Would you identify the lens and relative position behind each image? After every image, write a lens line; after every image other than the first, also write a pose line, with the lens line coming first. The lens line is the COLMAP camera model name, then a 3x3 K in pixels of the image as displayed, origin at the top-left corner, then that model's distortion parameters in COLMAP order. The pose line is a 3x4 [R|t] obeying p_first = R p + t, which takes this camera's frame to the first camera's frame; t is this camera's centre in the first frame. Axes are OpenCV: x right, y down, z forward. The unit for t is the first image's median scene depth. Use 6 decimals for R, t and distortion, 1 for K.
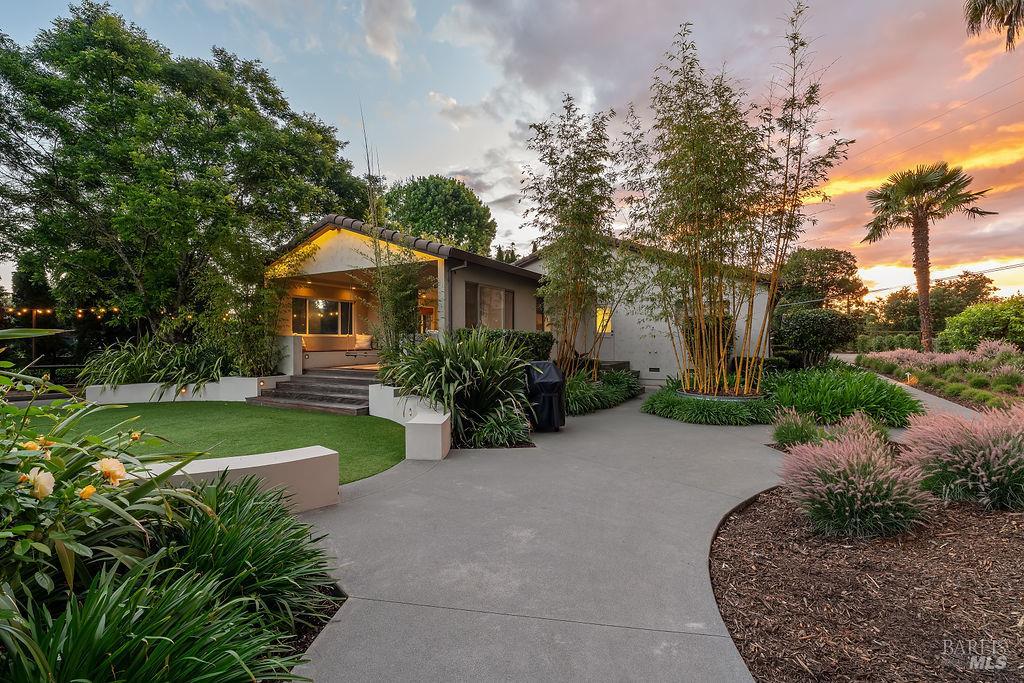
lens RADIAL K [[448.0, 0, 512.0], [0, 448.0, 341.5], [0, 0, 1]] dist [-0.003171, 0.005049]
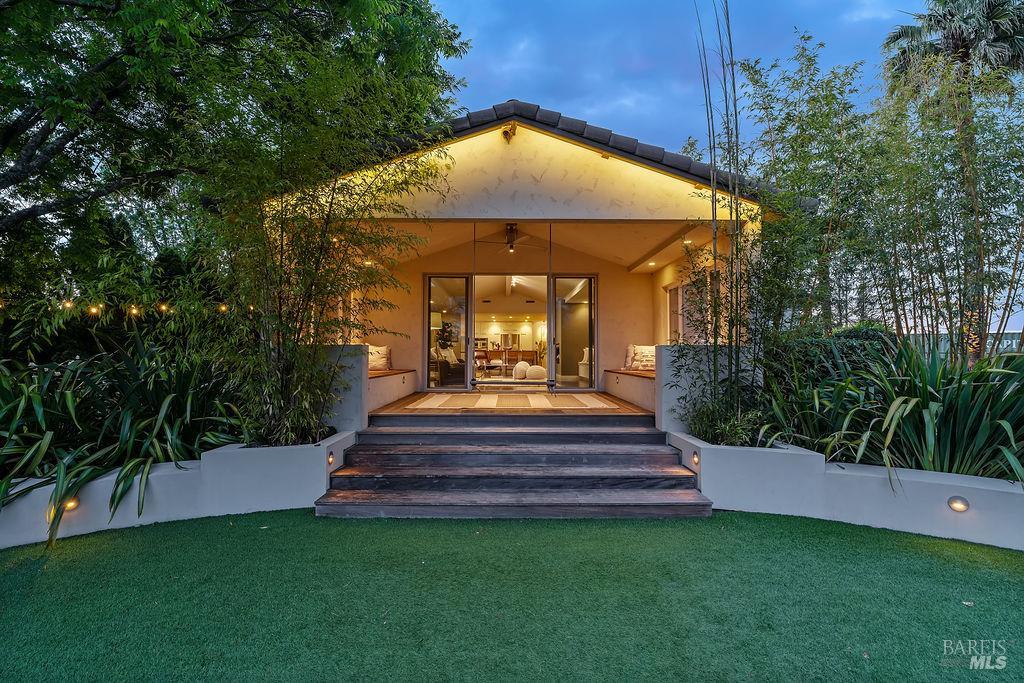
lens RADIAL K [[448.0, 0, 512.0], [0, 448.0, 341.5], [0, 0, 1]] dist [-0.003171, 0.005049]
pose [[0.865389, 0.018464, 0.500761, -0.407883], [-0.001130, 0.999390, -0.034897, 0.000235], [-0.501100, 0.029634, 0.864882, 0.359945]]
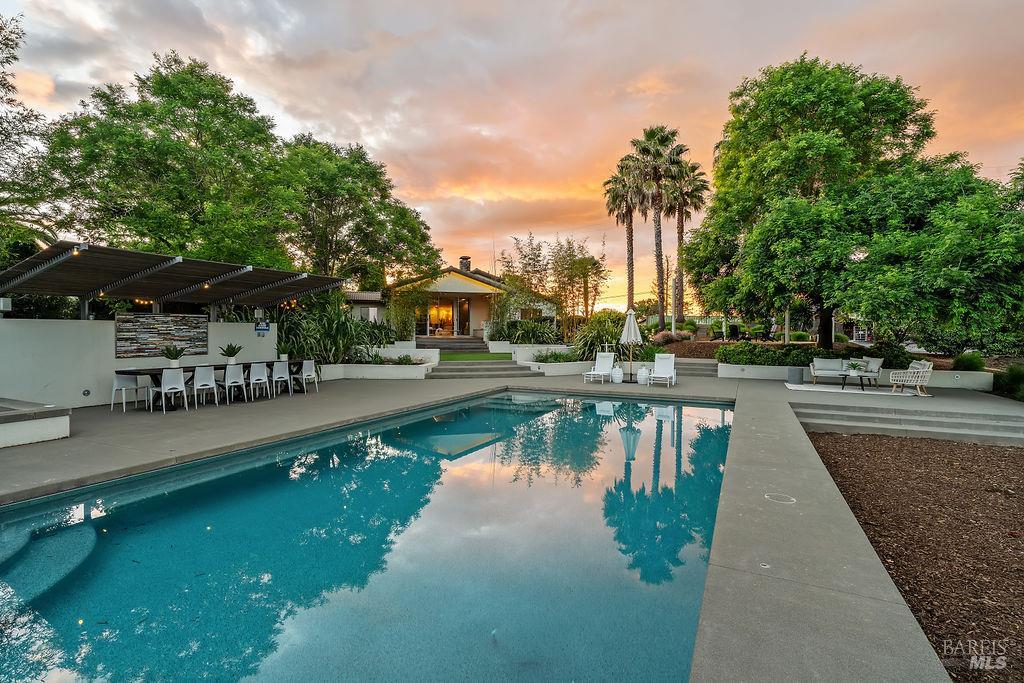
lens RADIAL K [[473.6, 0, 504.5], [0, 473.6, 341.4], [0, 0, 1]] dist [0.001474, 0.001896]
pose [[0.720841, -0.009569, 0.693034, -1.133537], [-0.002040, 0.999871, 0.015927, 0.031185], [-0.693097, -0.012894, 0.720729, -0.528231]]
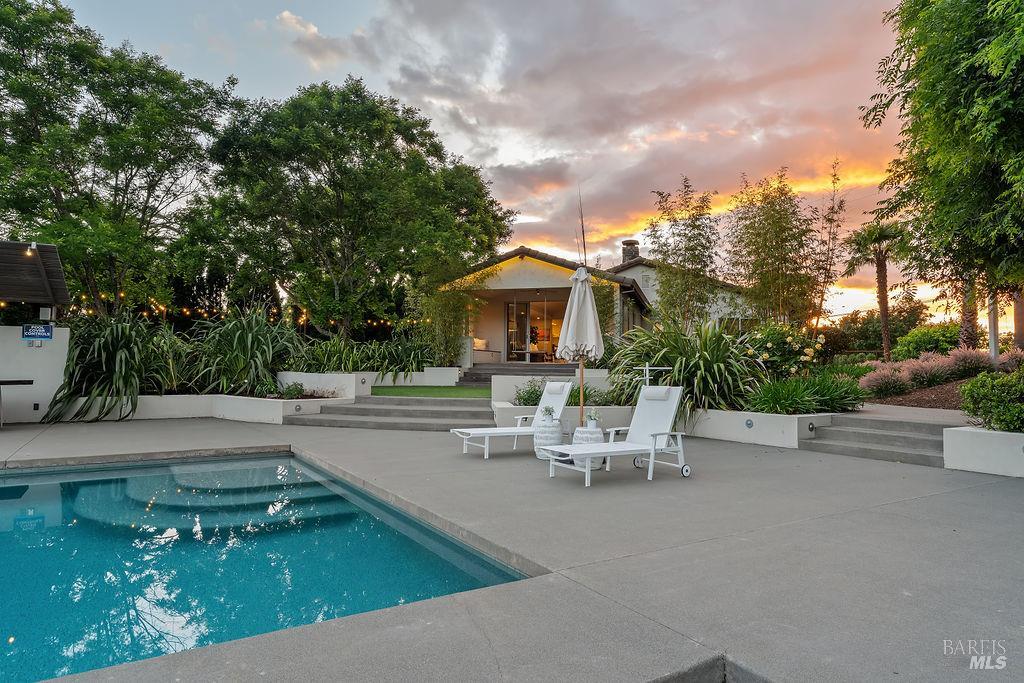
lens RADIAL K [[619.0, 0, 516.0], [0, 619.0, 361.0], [0, 0, 1]] dist [-0.004435, -0.000113]
pose [[0.973815, 0.015301, 0.226826, -0.526887], [-0.012611, 0.999832, -0.013301, 0.054144], [-0.226991, 0.010092, 0.973845, -0.505711]]
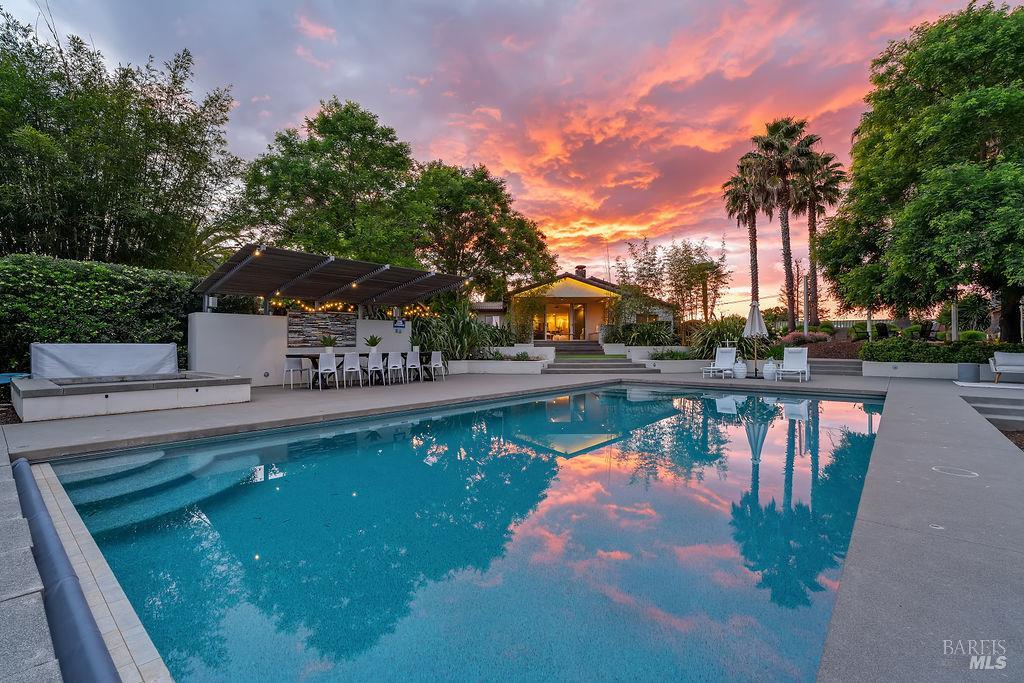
lens RADIAL K [[448.0, 0, 512.0], [0, 448.0, 341.5], [0, 0, 1]] dist [-0.003171, 0.005049]
pose [[0.864388, 0.003079, 0.502817, -1.120163], [0.003624, 0.999917, -0.012354, 0.063307], [-0.502813, 0.012501, 0.864305, -0.521931]]
